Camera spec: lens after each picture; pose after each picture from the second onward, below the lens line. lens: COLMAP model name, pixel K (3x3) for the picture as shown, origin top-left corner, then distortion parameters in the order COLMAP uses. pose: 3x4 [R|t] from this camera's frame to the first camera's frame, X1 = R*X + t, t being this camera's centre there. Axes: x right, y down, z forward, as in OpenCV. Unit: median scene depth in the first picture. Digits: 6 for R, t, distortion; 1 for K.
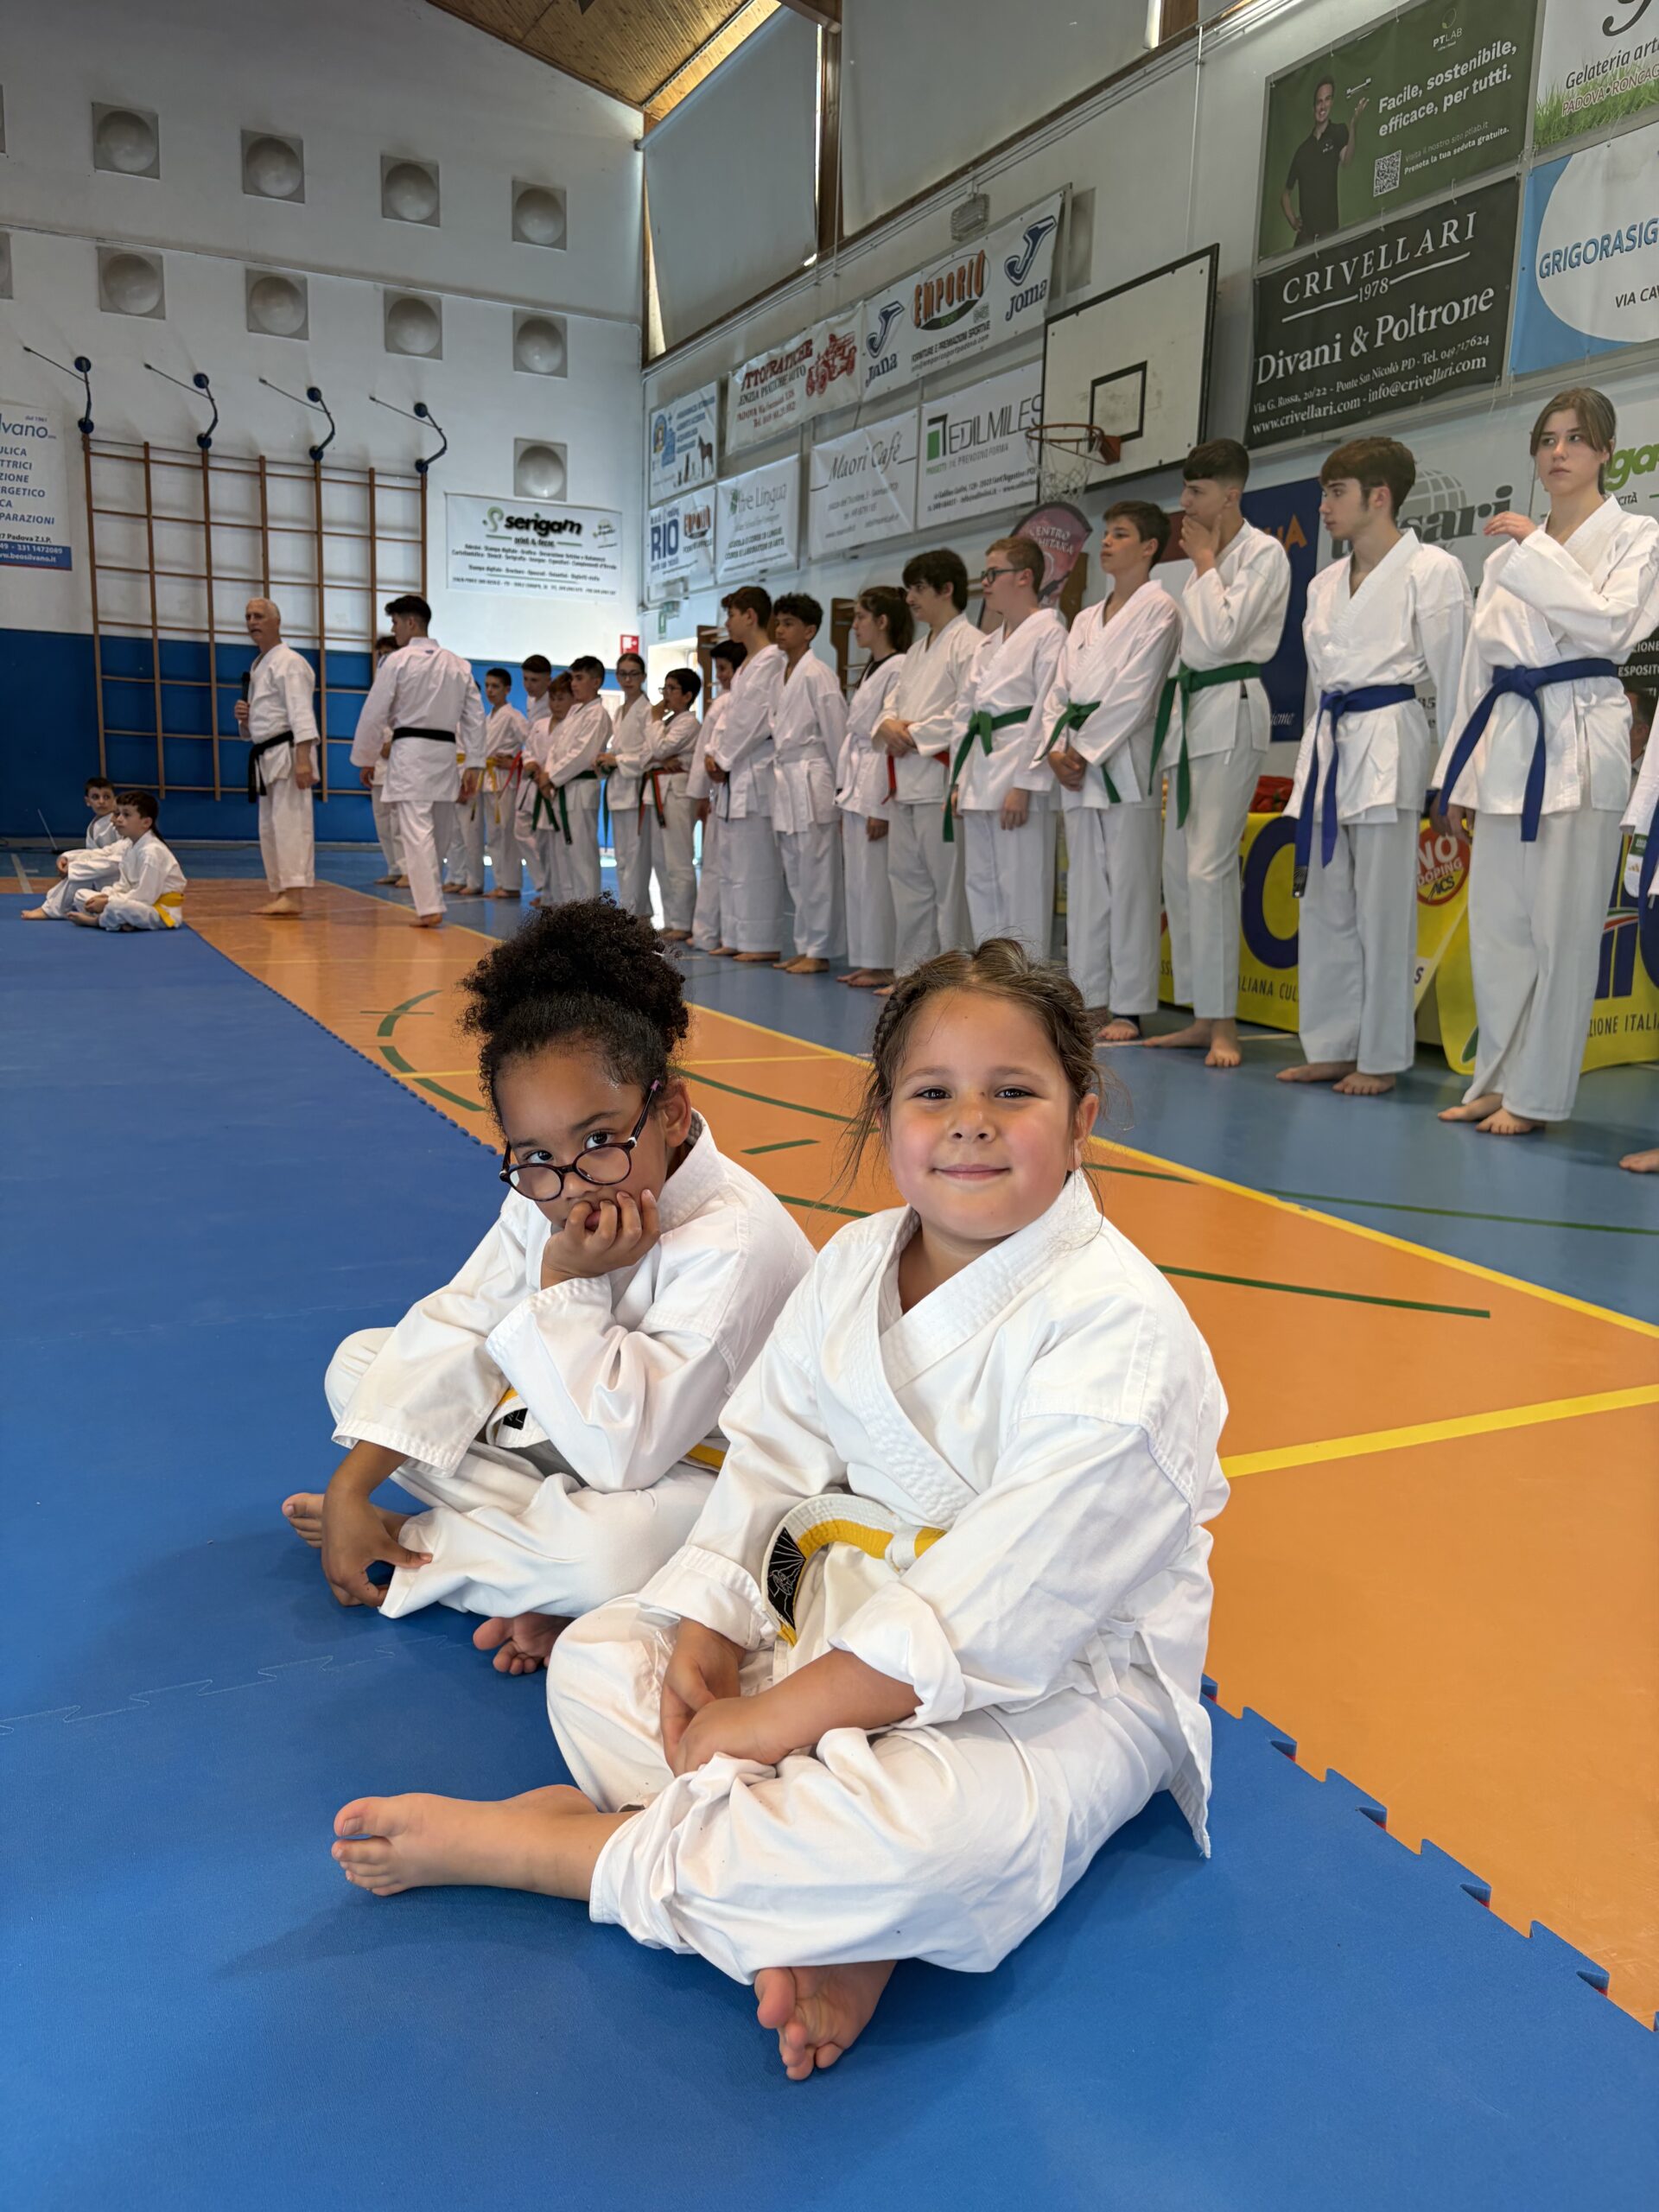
lens RADIAL K [[1665.2, 0, 850.0], [0, 1665.2, 1115.9], [0, 0, 1]] dist [0.024881, -0.032551]
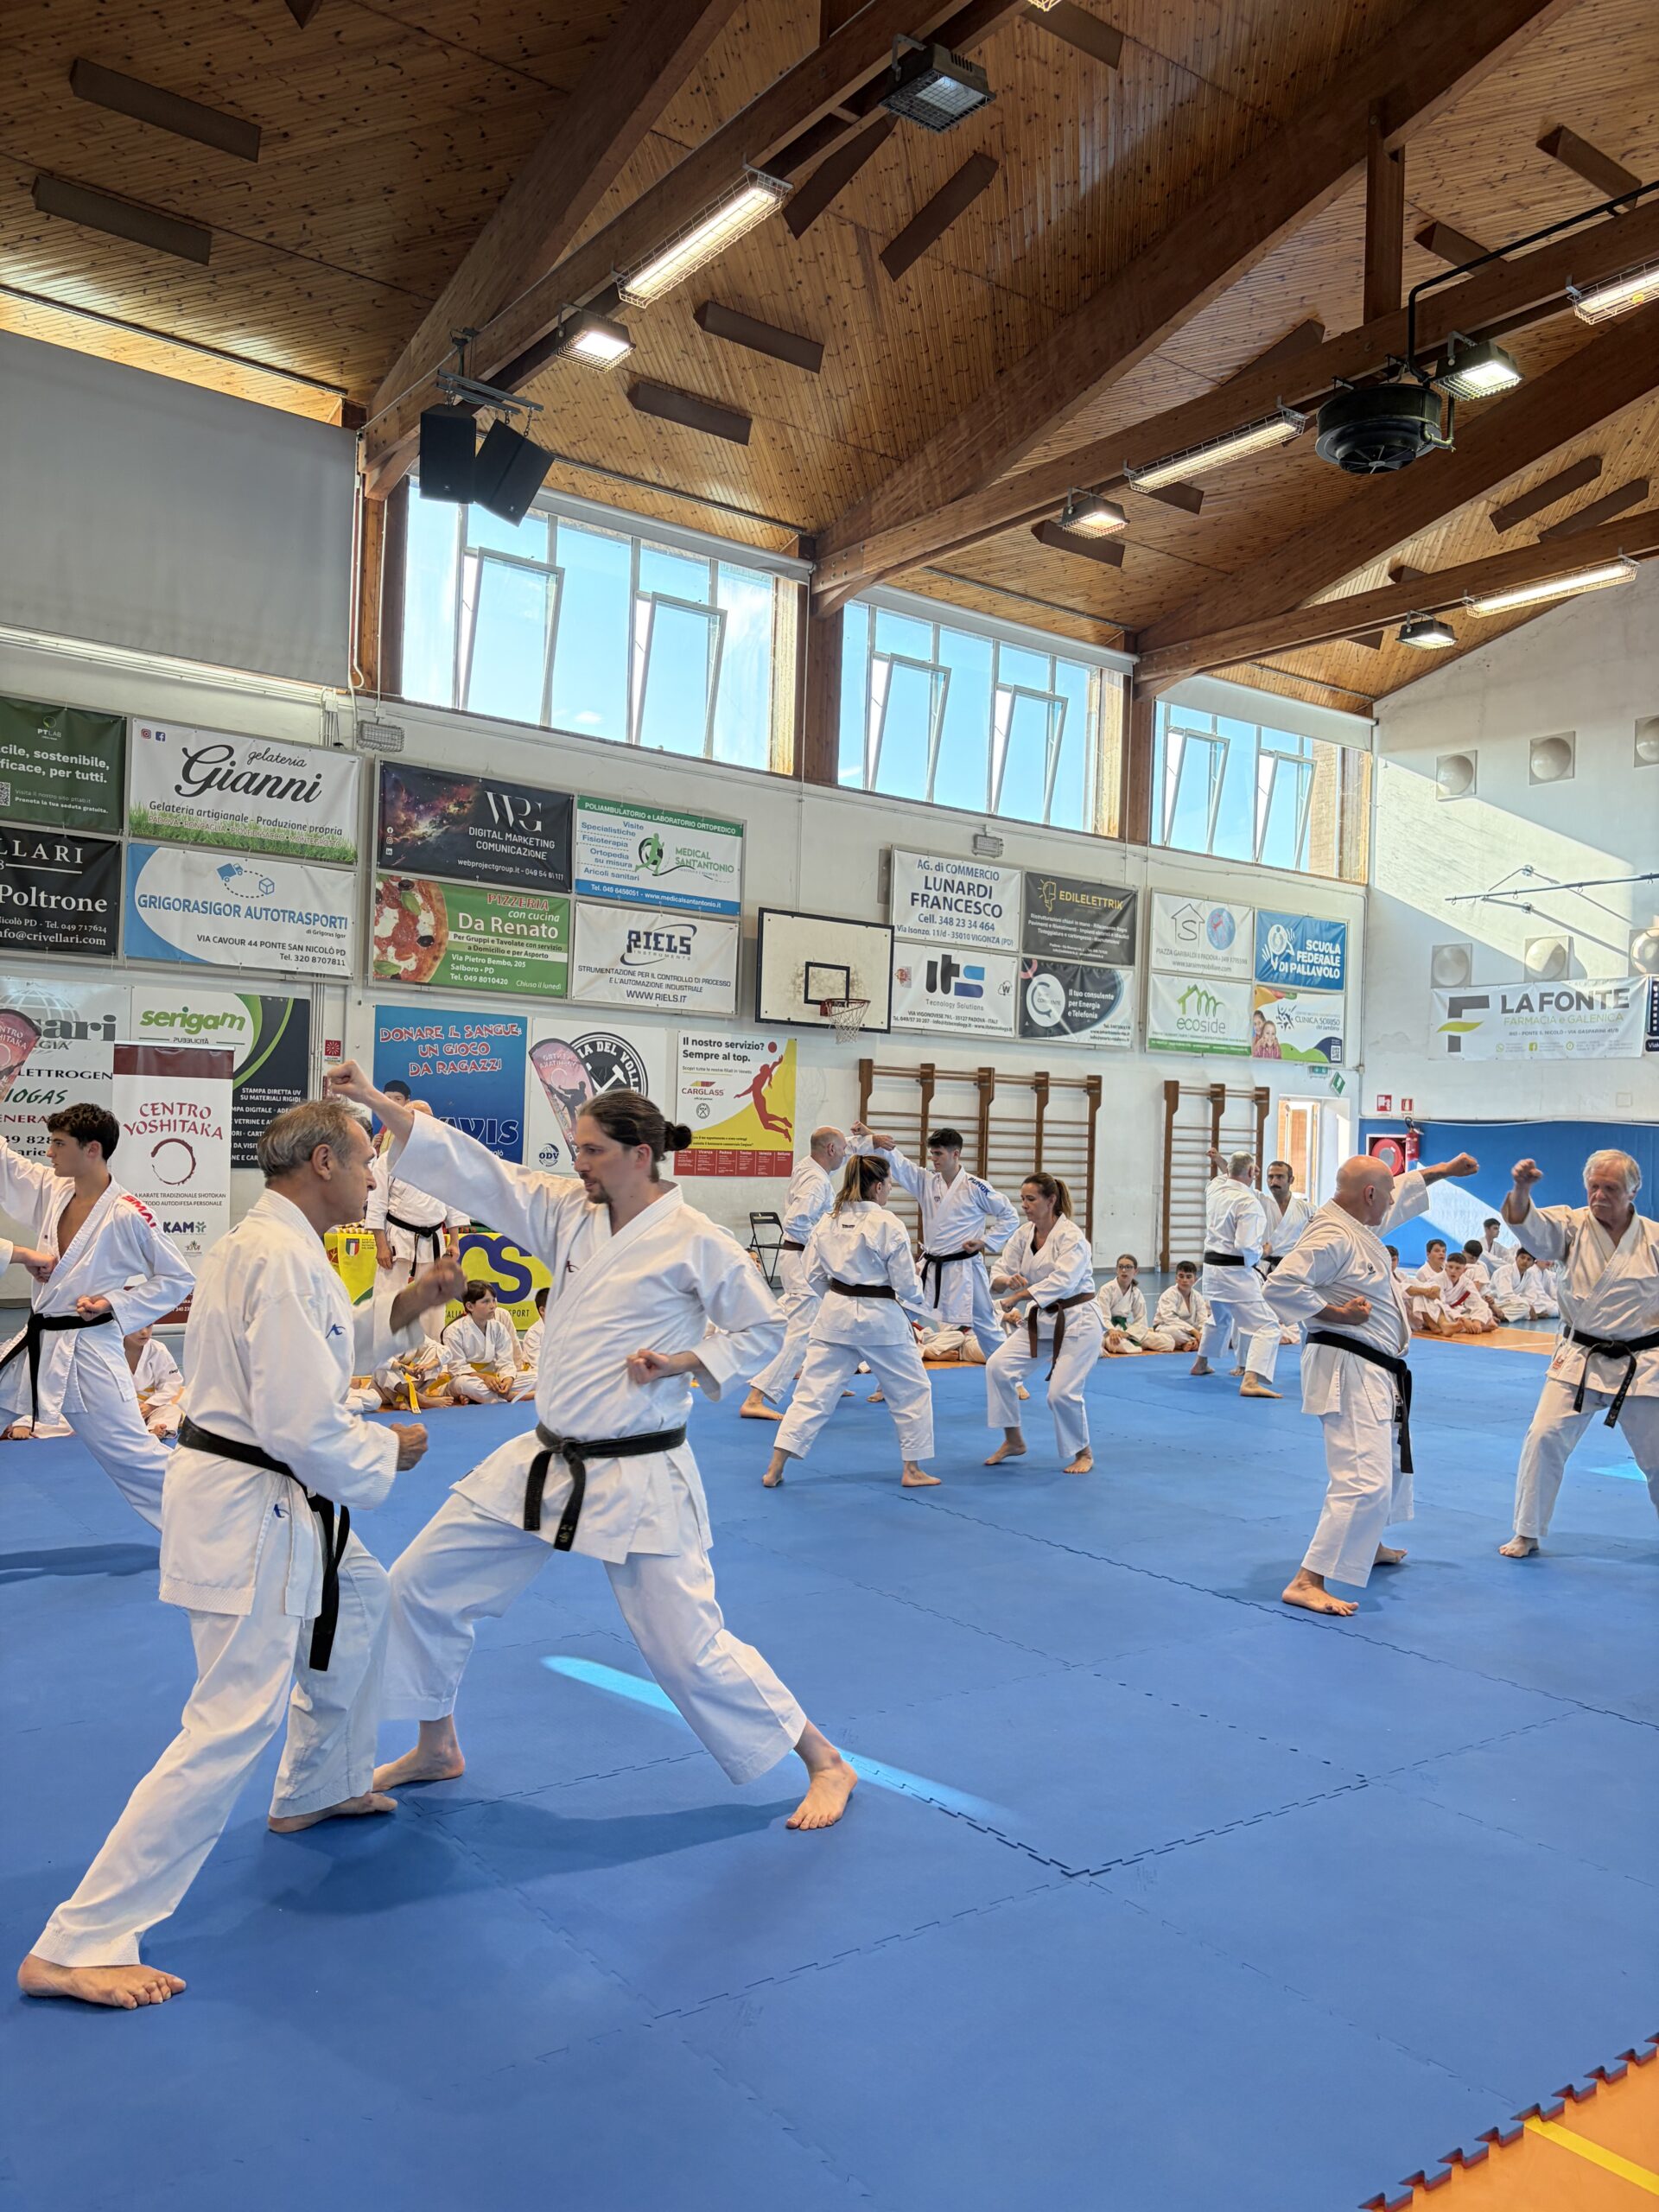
lens RADIAL K [[1637.9, 0, 810.4], [0, 1637.9, 1138.0], [0, 0, 1]] dist [0.085998, -0.243402]
pose [[-0.177884, -0.033377, 0.983485, -0.667146], [0.151427, 0.986592, 0.060871, -0.127395], [-0.972331, 0.159754, -0.170445, 0.316128]]
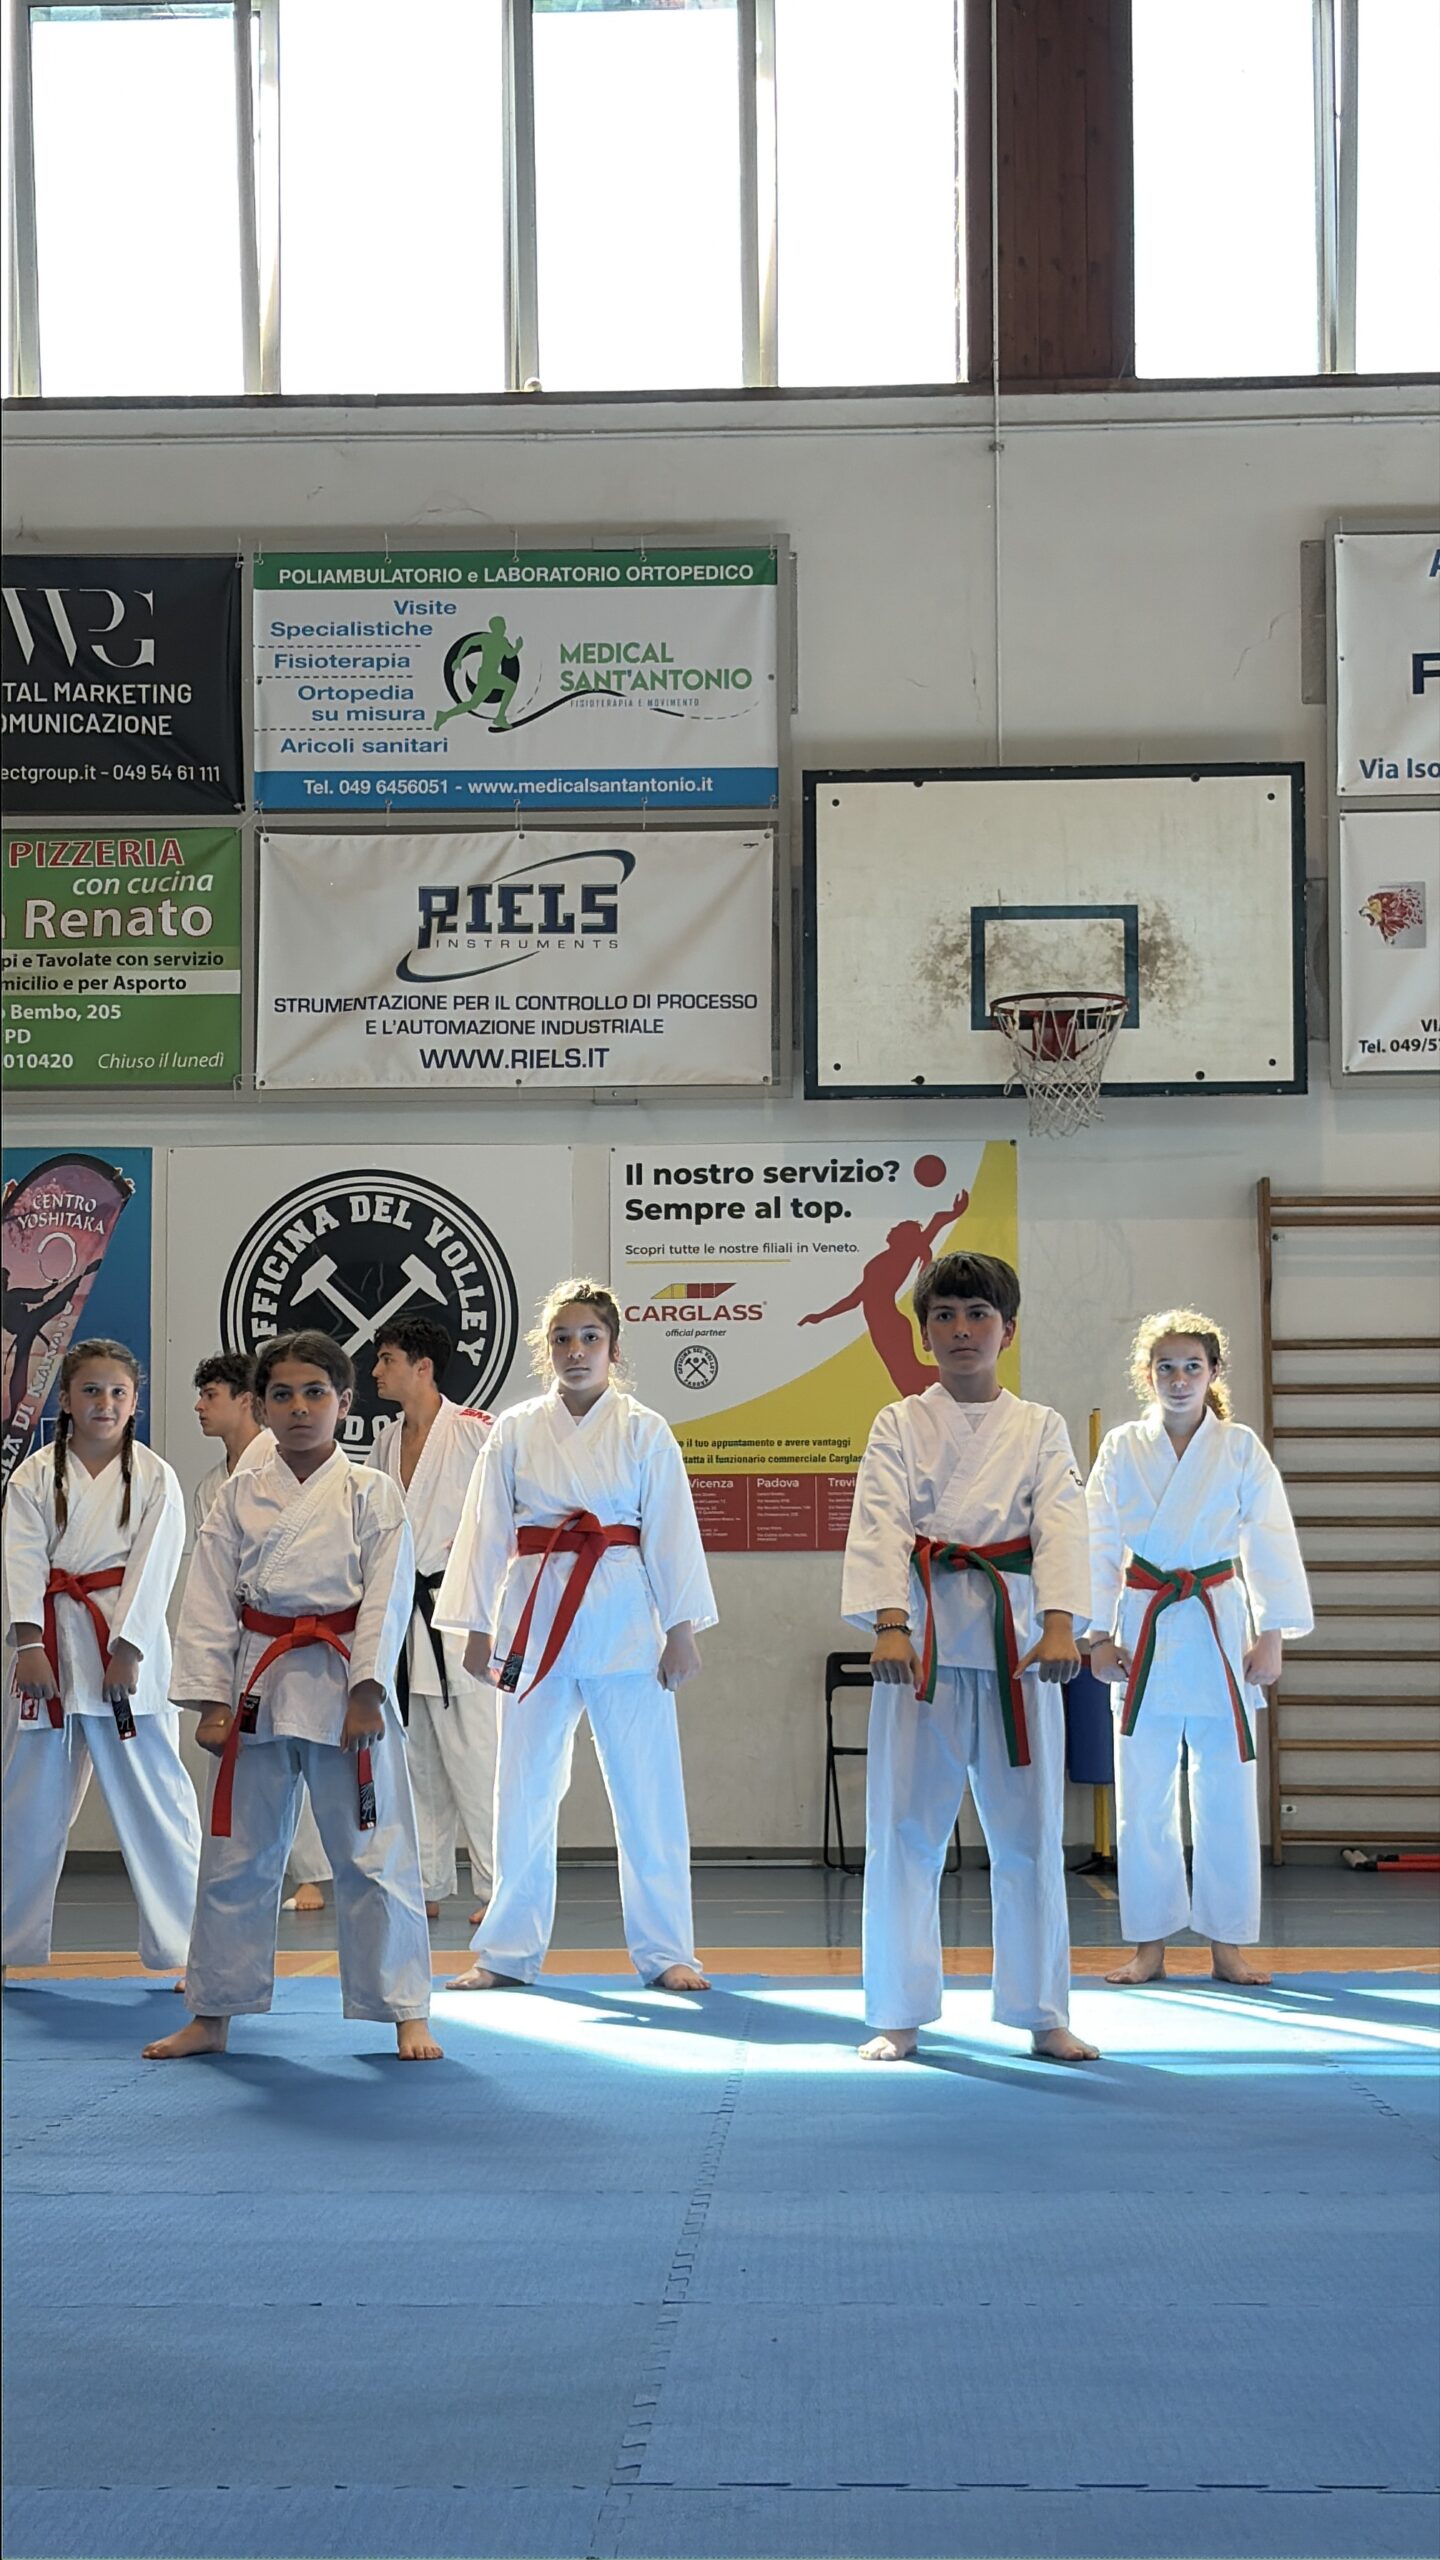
lens RADIAL K [[4468.3, 0, 704.6], [0, 4468.3, 1289.5], [0, 0, 1]] dist [0.353373, -2.464807]
pose [[0.486782, 0.045585, 0.872333, -0.507153], [0.185153, 0.970562, -0.154037, 0.042120], [-0.853675, 0.236498, 0.464012, -0.253530]]
